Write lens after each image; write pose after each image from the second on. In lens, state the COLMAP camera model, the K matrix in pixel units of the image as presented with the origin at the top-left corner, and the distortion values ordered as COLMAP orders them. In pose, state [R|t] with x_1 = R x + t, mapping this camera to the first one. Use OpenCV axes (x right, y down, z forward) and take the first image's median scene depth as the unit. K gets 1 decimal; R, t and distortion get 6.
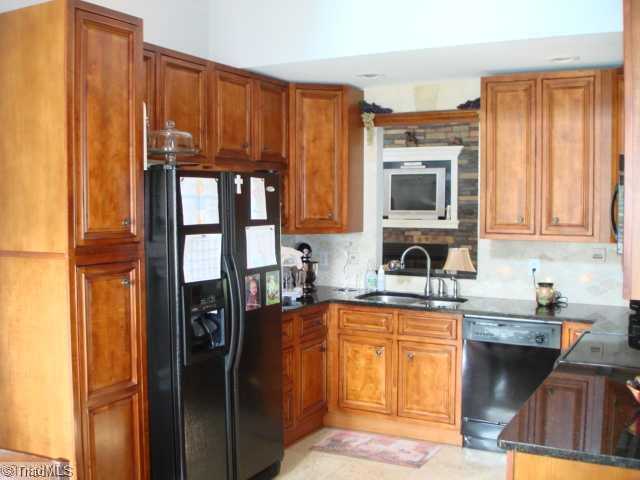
lens RADIAL K [[693.0, 0, 320.0], [0, 693.0, 239.1], [0, 0, 1]] dist [-0.105676, 0.000000]
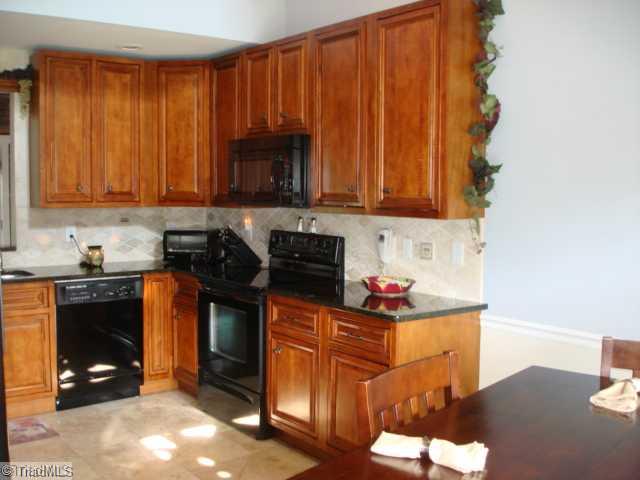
lens RADIAL K [[693.0, 0, 319.9], [0, 693.0, 241.4], [0, 0, 1]] dist [-0.105676, 0.000000]
pose [[0.426418, -0.075027, 0.901409, -0.526813], [0.048971, 0.997007, 0.059818, 0.008585], [-0.903200, 0.018635, 0.428816, 0.203540]]
